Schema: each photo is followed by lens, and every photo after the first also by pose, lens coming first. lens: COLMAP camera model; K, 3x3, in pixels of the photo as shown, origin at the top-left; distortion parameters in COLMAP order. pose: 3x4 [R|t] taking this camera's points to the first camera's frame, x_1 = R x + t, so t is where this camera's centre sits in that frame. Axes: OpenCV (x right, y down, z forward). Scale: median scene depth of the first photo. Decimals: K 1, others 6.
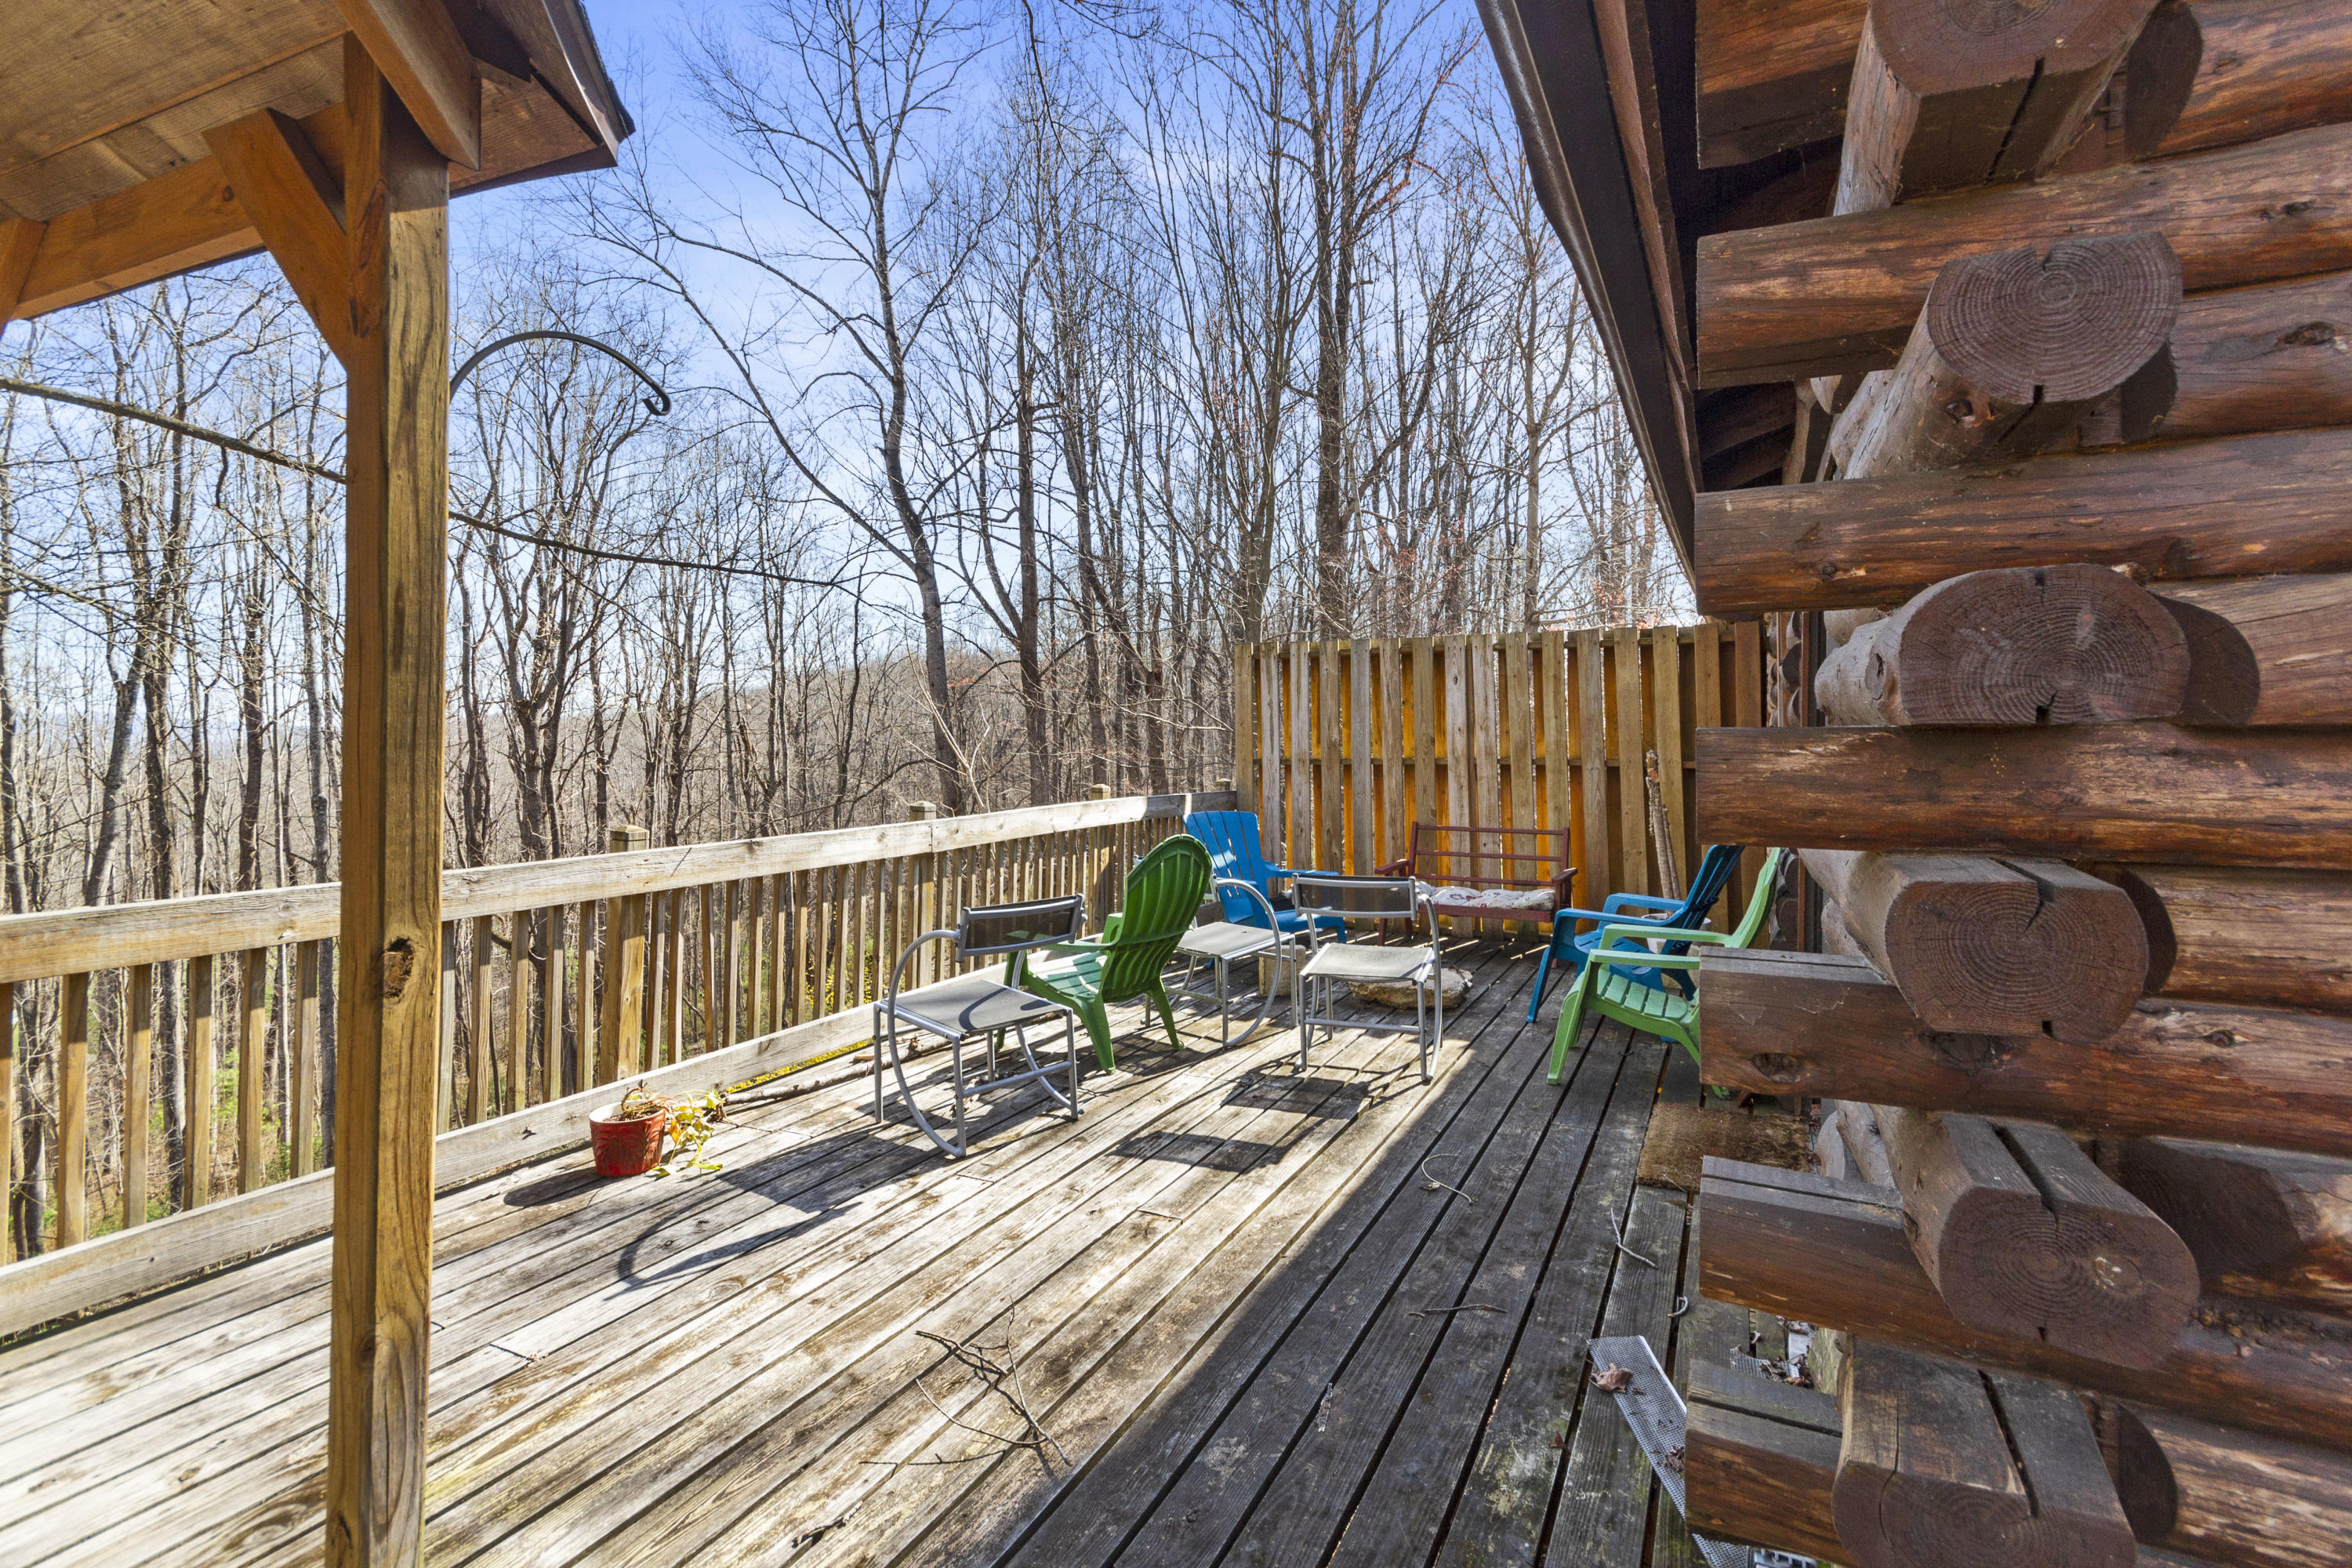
lens RADIAL K [[1118.7, 0, 1211.4], [0, 1118.7, 760.5], [0, 0, 1]] dist [0.008110, -0.000459]
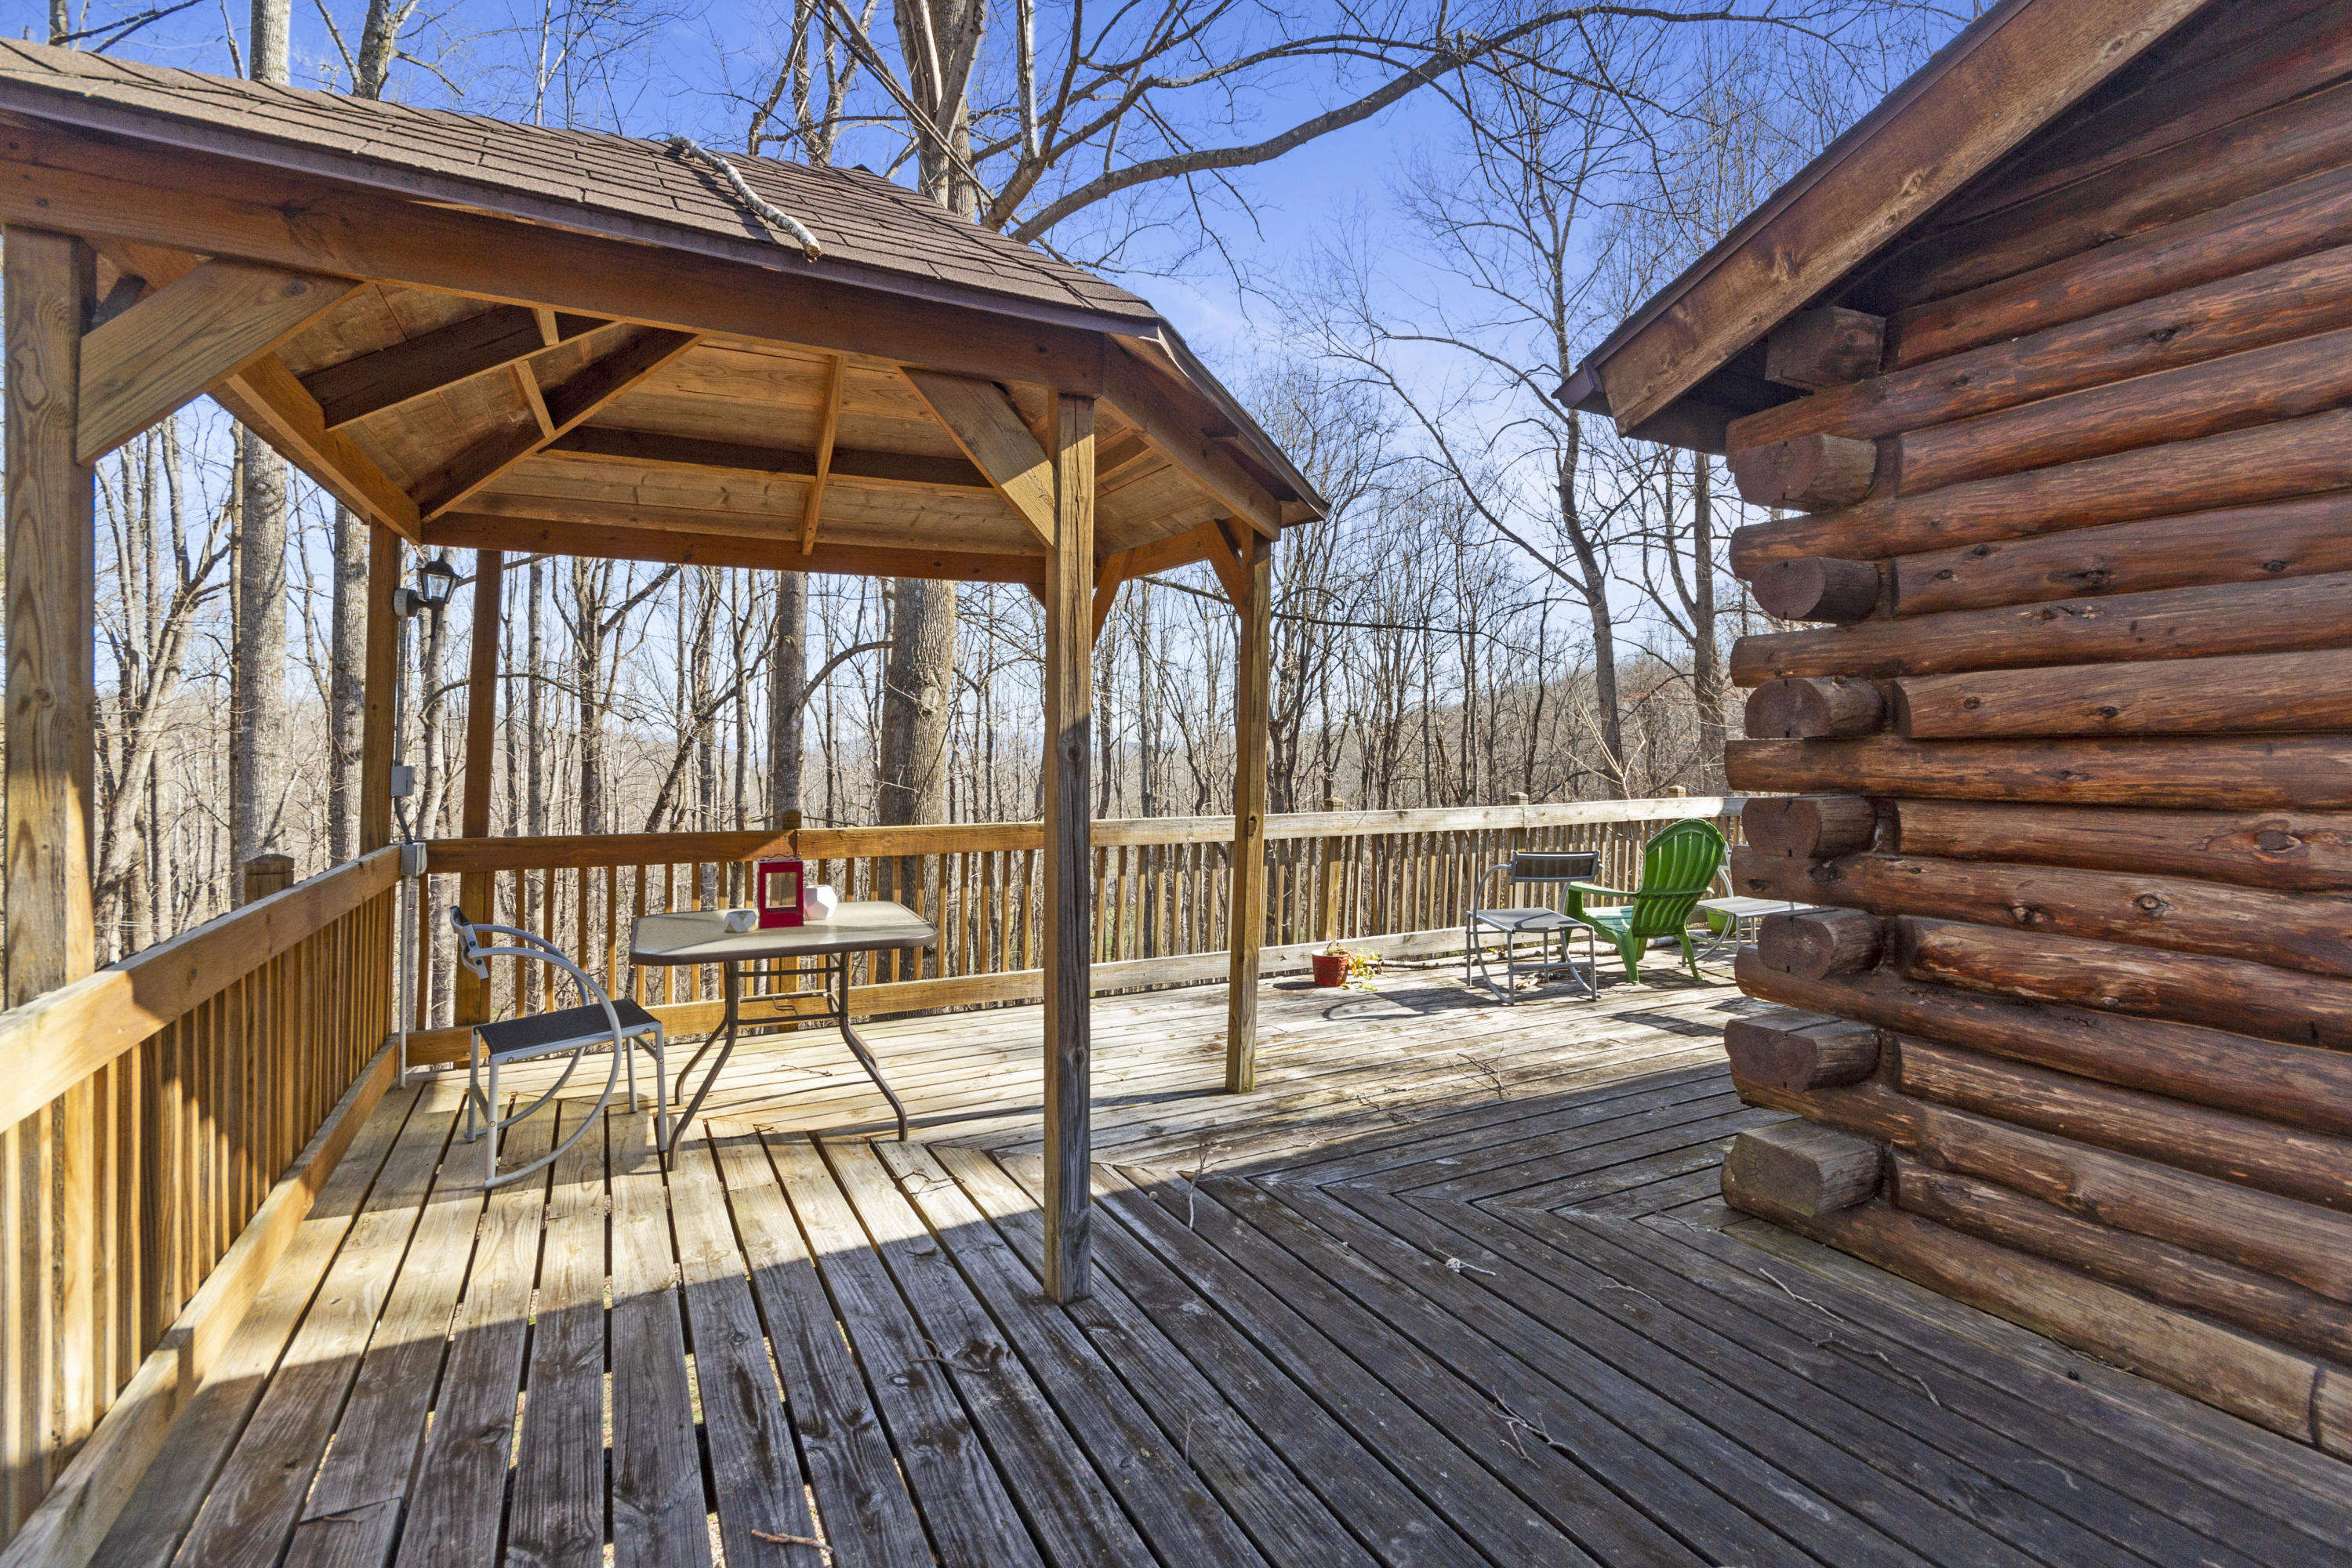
lens RADIAL K [[1089.6, 0, 1184.9], [0, 1089.6, 771.5], [0, 0, 1]] dist [-0.000093, -0.000064]
pose [[0.808427, 0.013215, -0.588448, 0.046793], [-0.013935, 0.999897, 0.003311, 0.002467], [0.588432, 0.005523, 0.808528, -0.081798]]
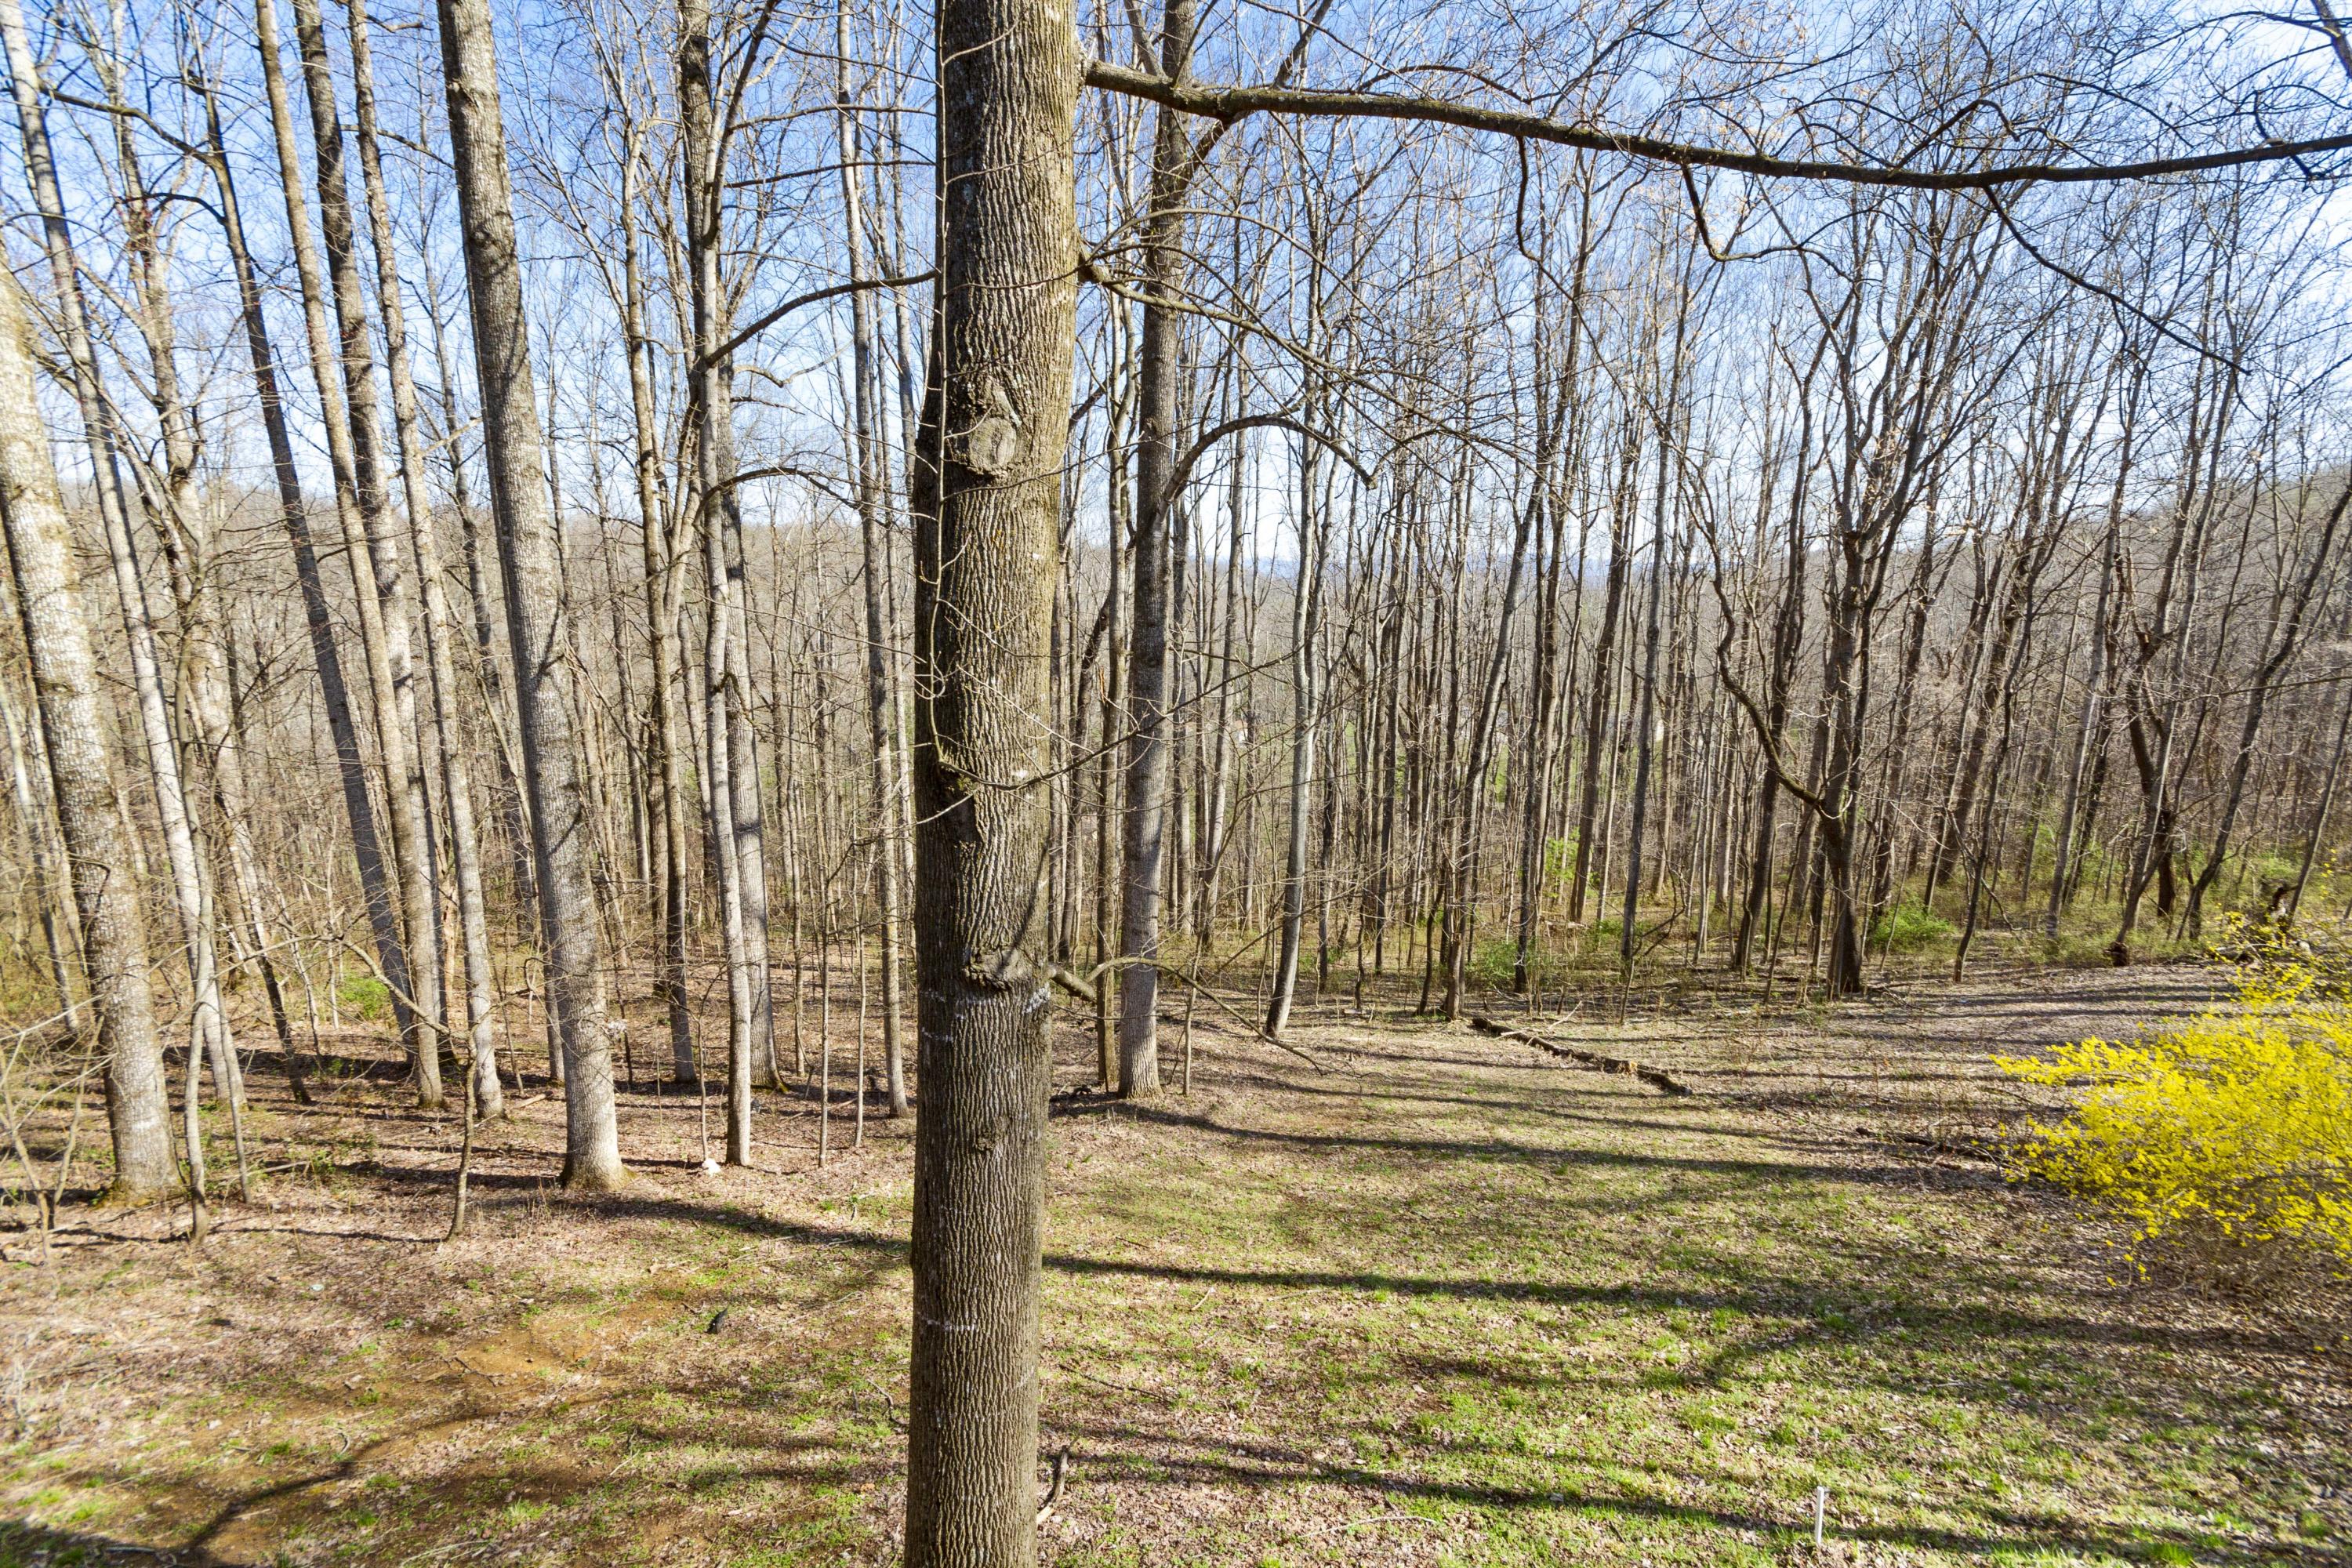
lens RADIAL K [[1083.7, 0, 1187.0], [0, 1083.7, 804.0], [0, 0, 1]] dist [0.008300, 0.000424]
pose [[0.470557, 0.187593, -0.862198, -0.118083], [-0.023809, 0.979483, 0.200117, -0.000049], [0.882048, -0.073638, 0.465369, 0.177140]]
